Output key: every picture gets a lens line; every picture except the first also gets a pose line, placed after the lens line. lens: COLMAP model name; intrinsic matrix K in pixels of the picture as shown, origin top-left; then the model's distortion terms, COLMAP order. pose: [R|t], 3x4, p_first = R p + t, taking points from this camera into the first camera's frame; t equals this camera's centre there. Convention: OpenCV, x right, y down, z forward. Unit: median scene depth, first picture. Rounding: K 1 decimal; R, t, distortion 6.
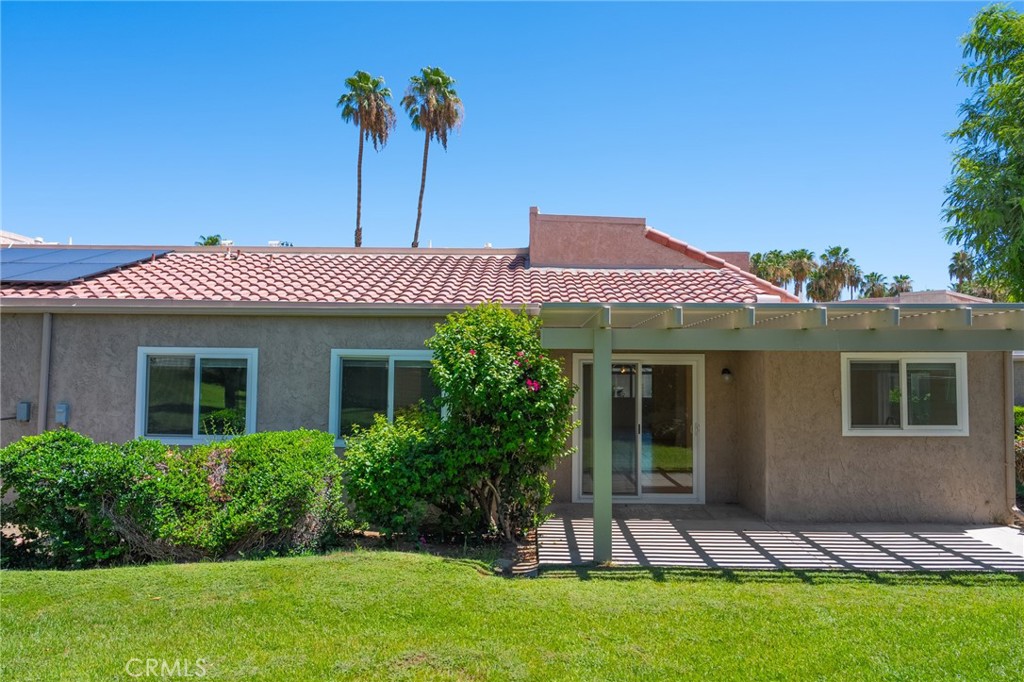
lens RADIAL K [[694.6, 0, 510.5], [0, 694.6, 344.5], [0, 0, 1]] dist [-0.019418, 0.025557]
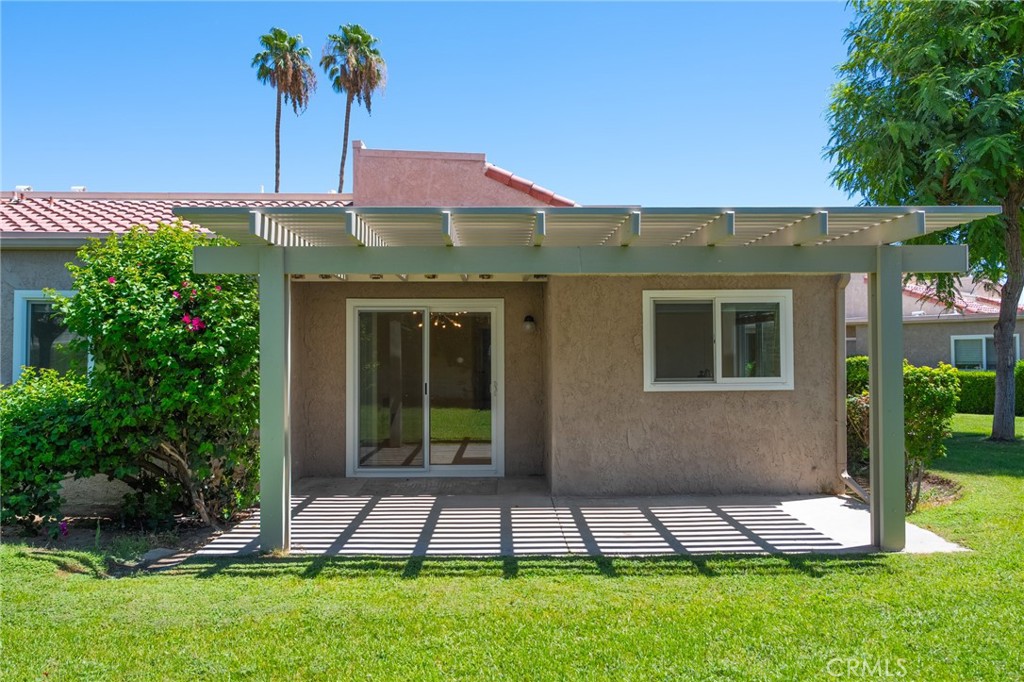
lens RADIAL K [[694.6, 0, 510.5], [0, 694.6, 344.5], [0, 0, 1]] dist [-0.019418, 0.025557]
pose [[0.999166, -0.008533, 0.039933, 0.287355], [0.007456, 0.999607, 0.027041, 0.052548], [-0.040148, -0.026721, 0.998836, 0.181601]]
